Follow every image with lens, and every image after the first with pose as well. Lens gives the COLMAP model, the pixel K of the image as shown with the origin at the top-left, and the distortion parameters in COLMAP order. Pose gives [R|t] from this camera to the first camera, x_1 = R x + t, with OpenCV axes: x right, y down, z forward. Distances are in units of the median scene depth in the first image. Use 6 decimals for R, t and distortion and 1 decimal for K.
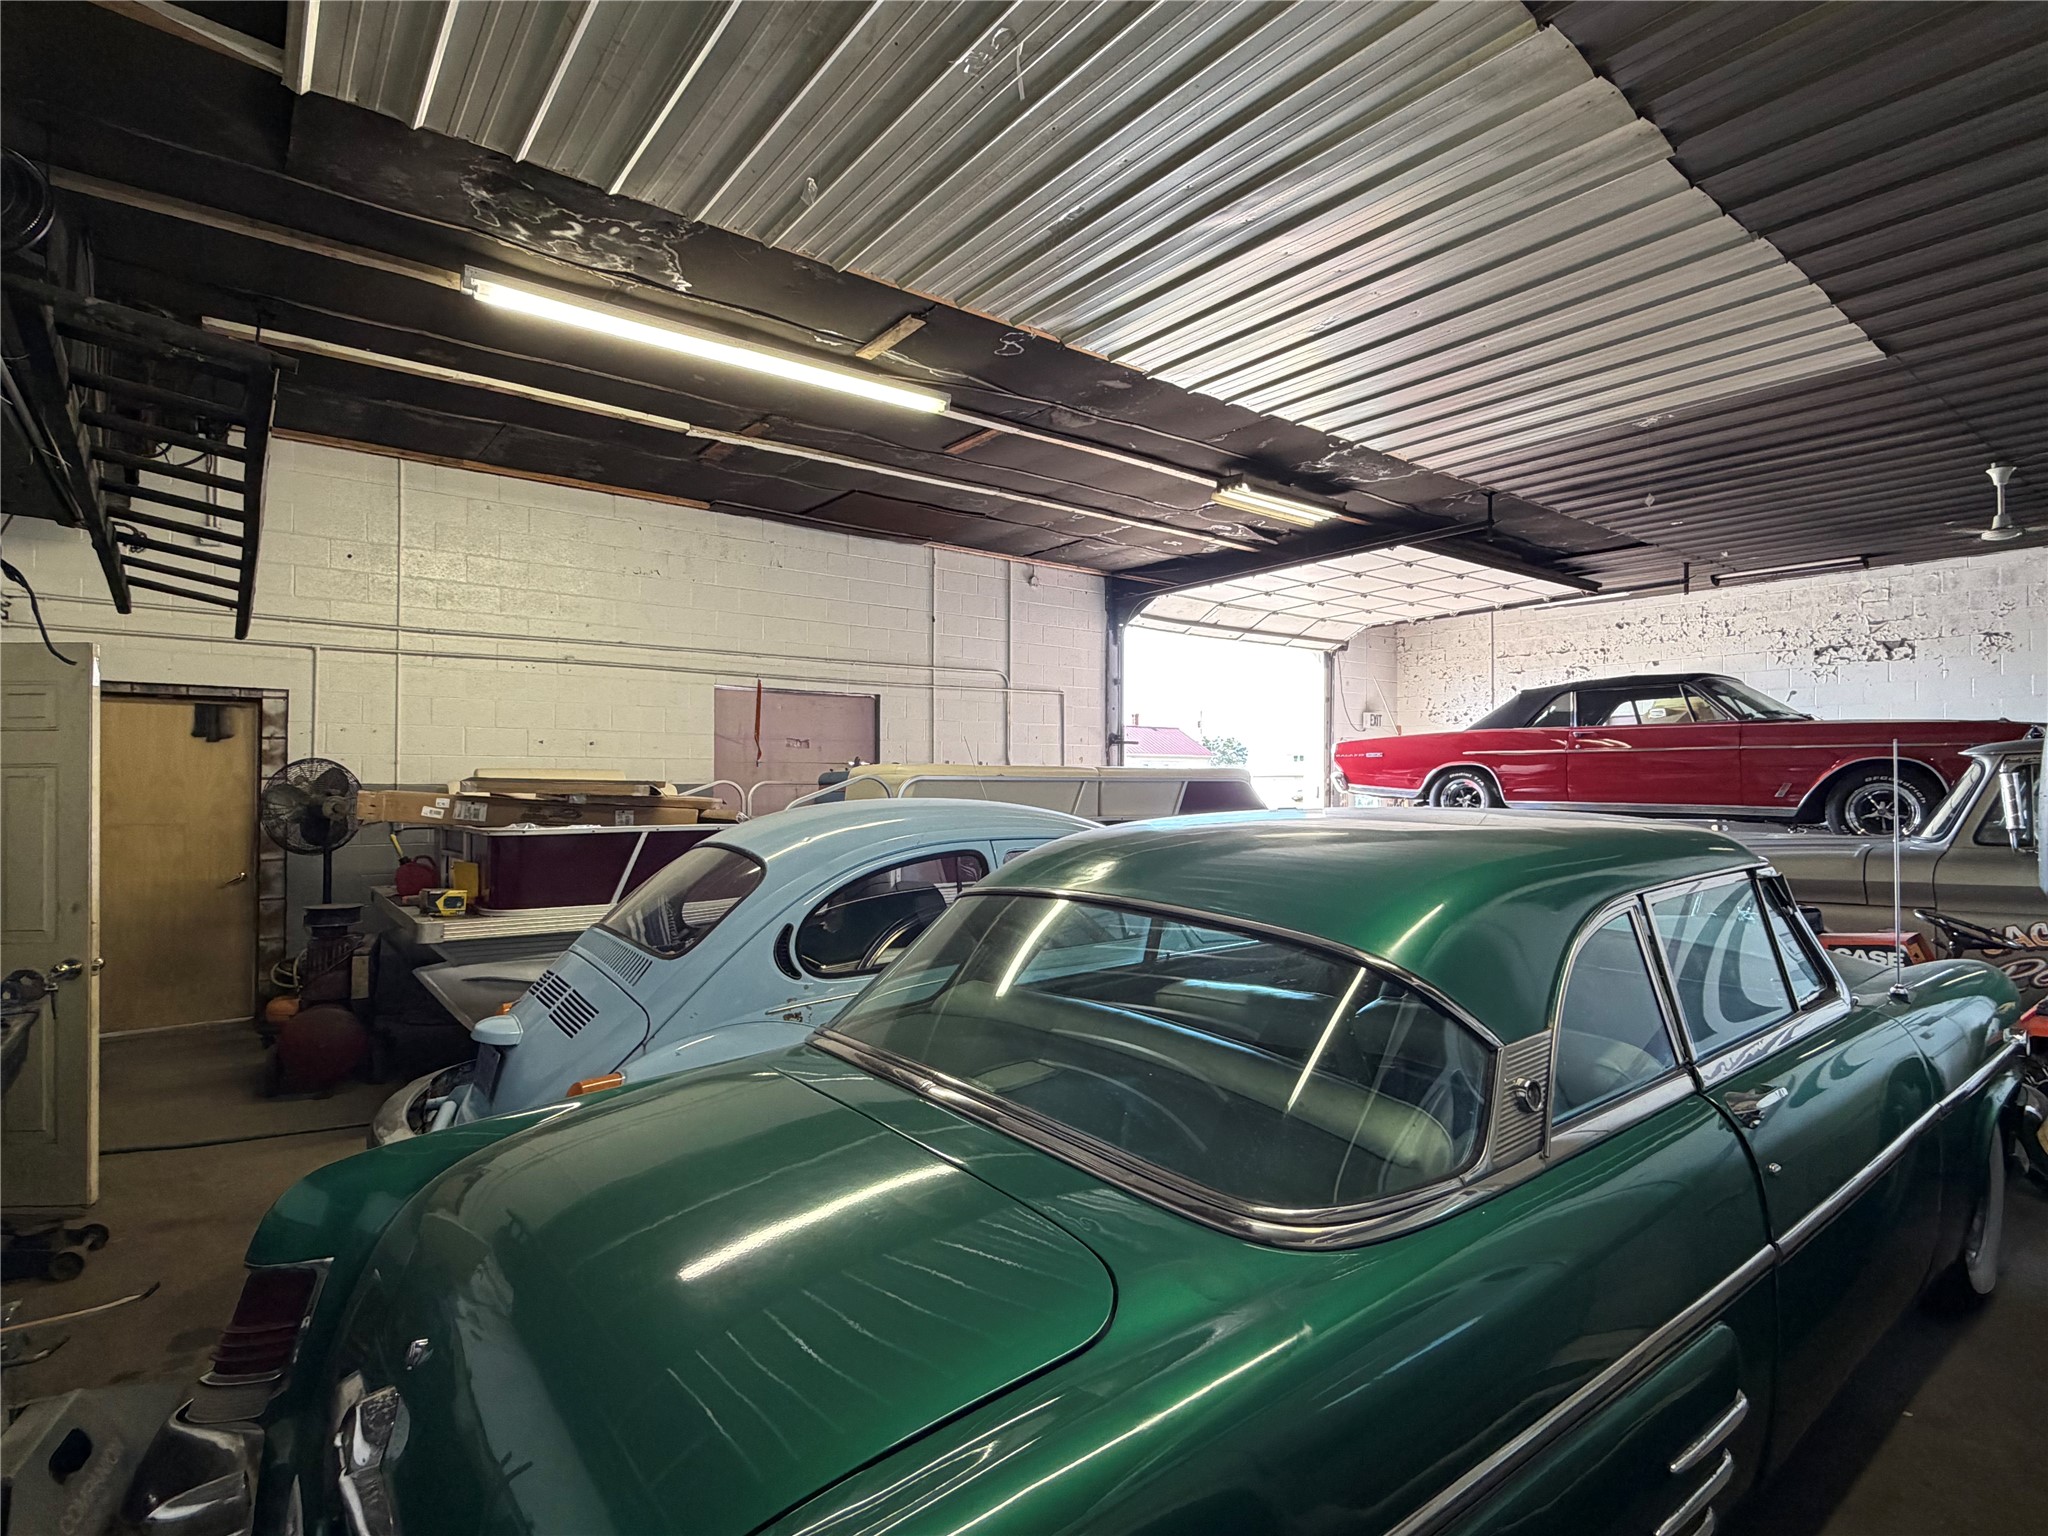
lens RADIAL K [[1024.9, 0, 1022.0], [0, 1024.9, 769.0], [0, 0, 1]] dist [0.001346, 0.000232]
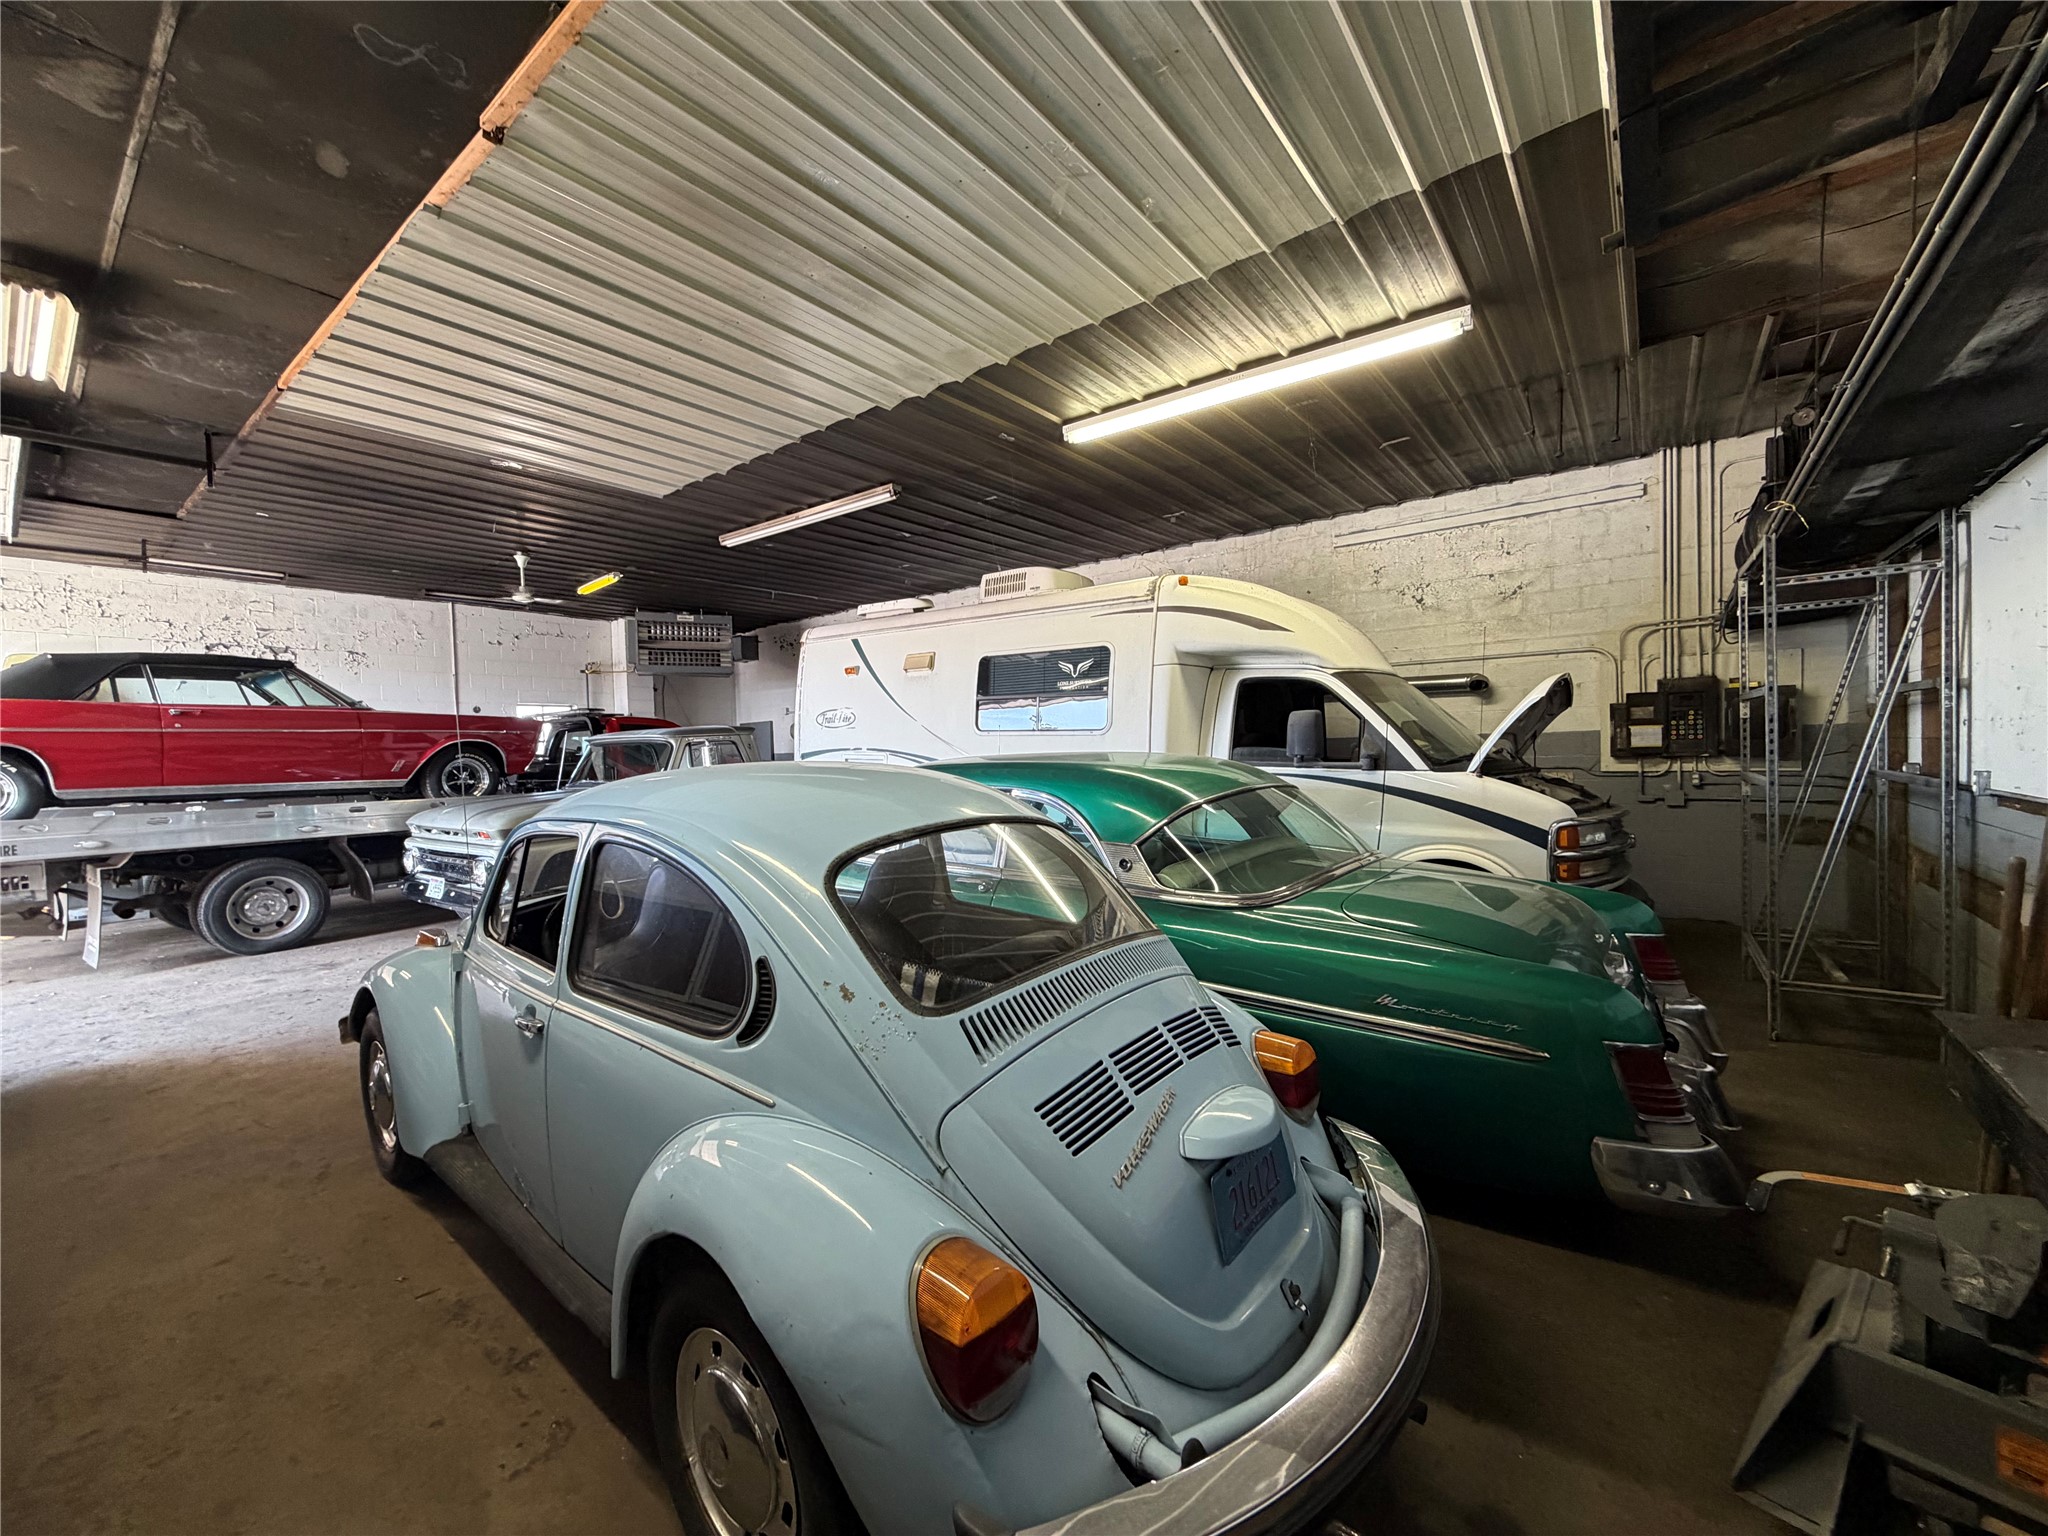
lens RADIAL K [[815.0, 0, 1019.5], [0, 815.0, 762.4], [0, 0, 1]] dist [-0.000395, -0.000024]
pose [[-0.246701, -0.013300, 0.969000, -0.388538], [0.016495, 0.999703, 0.017921, 0.010663], [-0.968951, 0.020405, -0.246409, 0.509091]]
